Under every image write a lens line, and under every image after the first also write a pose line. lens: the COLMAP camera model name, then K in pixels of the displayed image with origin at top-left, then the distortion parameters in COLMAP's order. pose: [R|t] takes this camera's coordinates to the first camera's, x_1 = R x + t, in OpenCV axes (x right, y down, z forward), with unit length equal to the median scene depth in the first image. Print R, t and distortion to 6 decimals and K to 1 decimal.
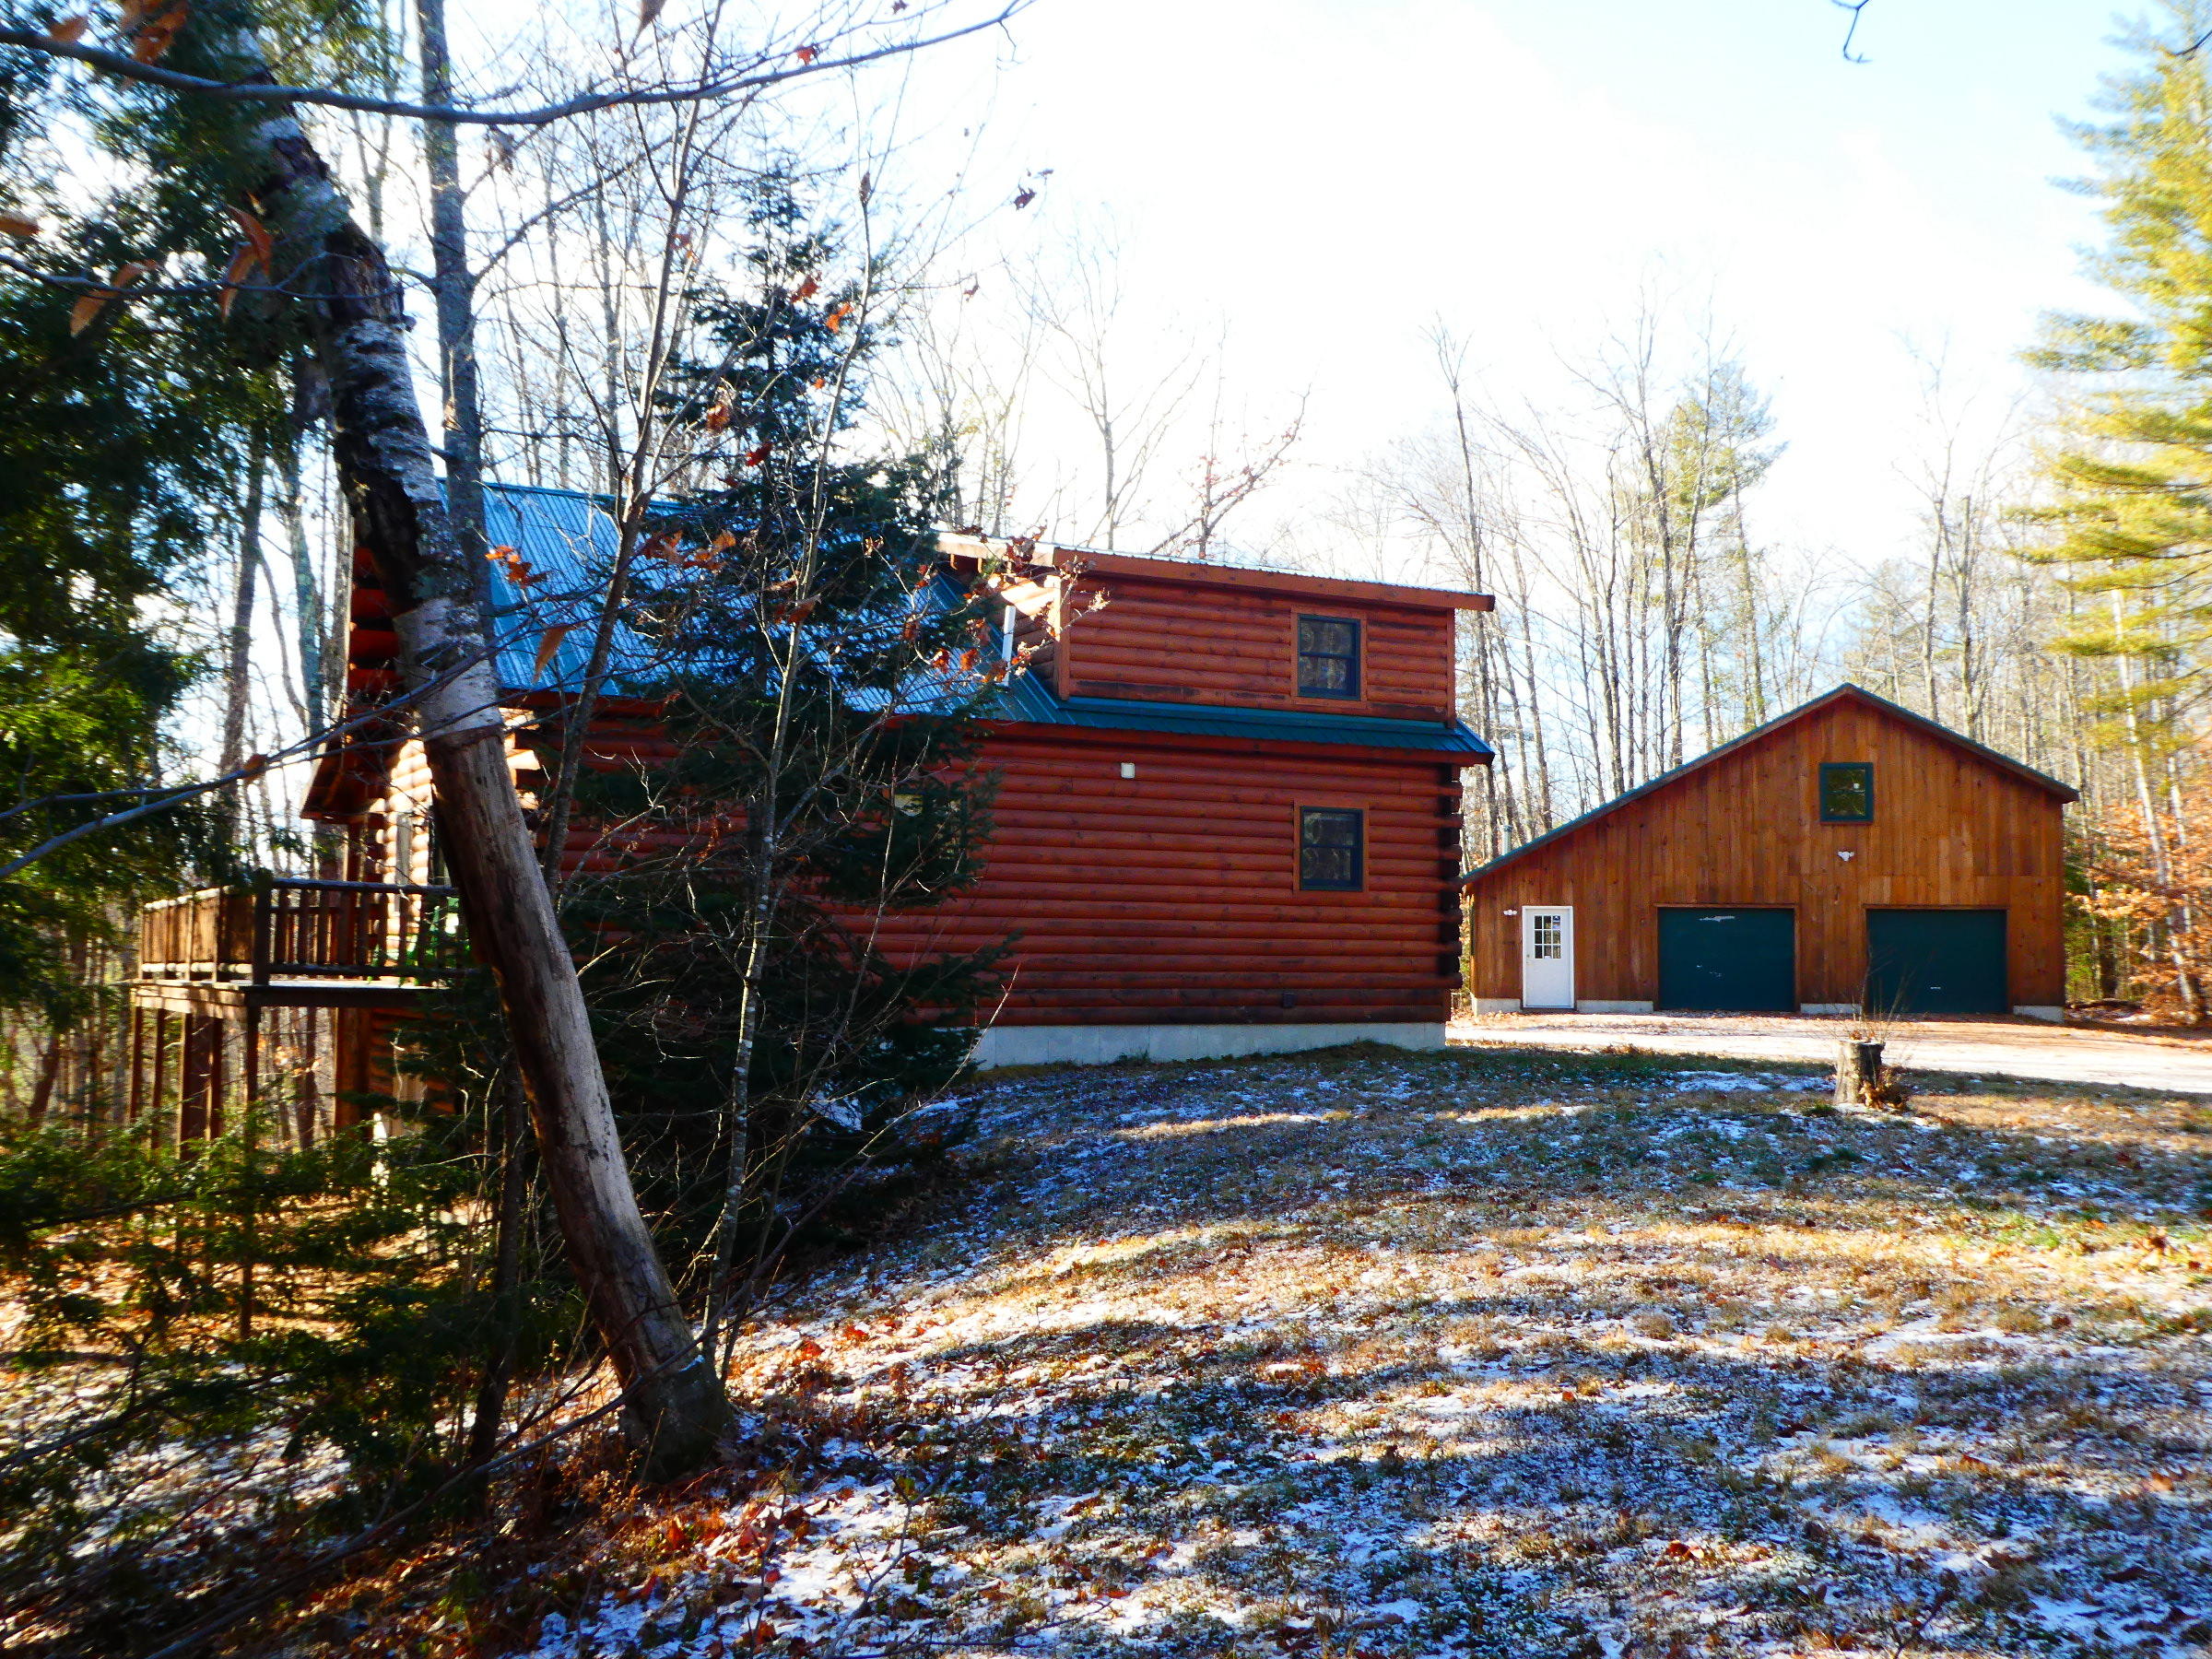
lens RADIAL K [[2136.4, 0, 1106.0], [0, 2136.4, 831.7], [0, 0, 1]] dist [-0.015691, 0.000000]
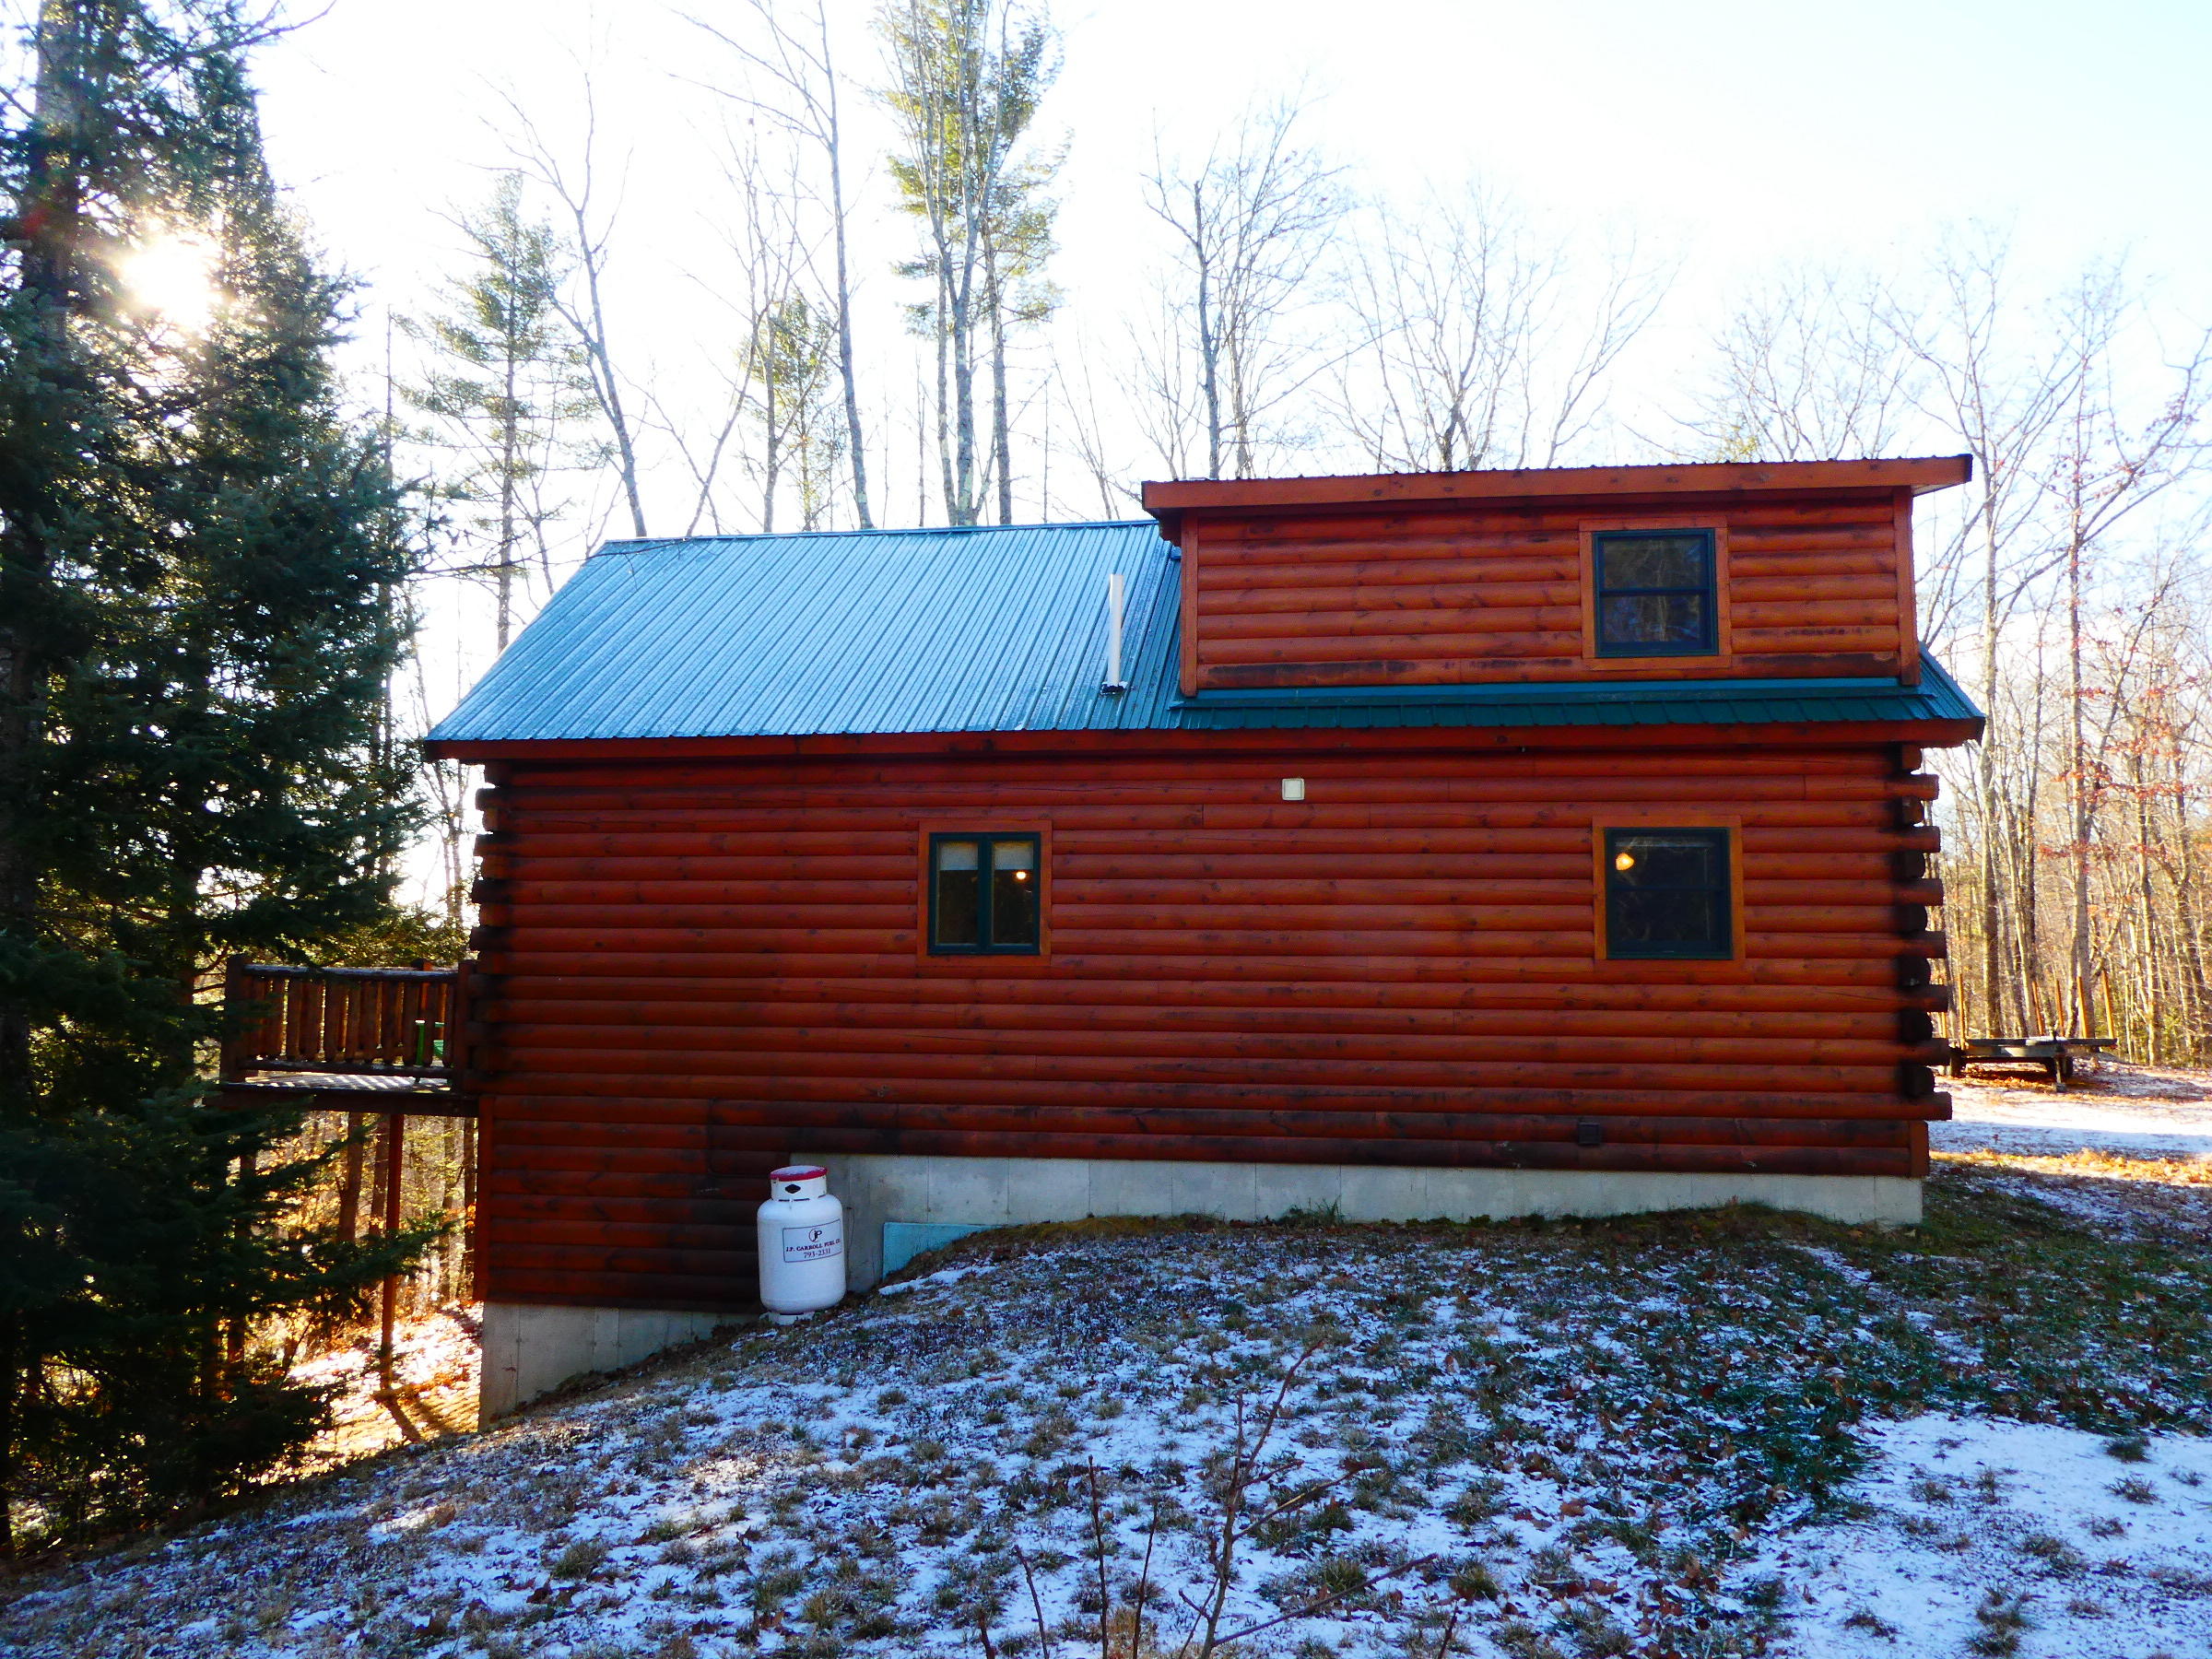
lens RADIAL K [[1593.0, 0, 1103.3], [0, 1593.0, 825.0], [0, 0, 1]] dist [-0.007792, -0.014425]
pose [[0.803352, -0.059177, -0.592556, 0.255416], [0.033219, 0.997954, -0.054627, 0.008501], [0.594577, 0.024201, 0.803675, 0.535323]]
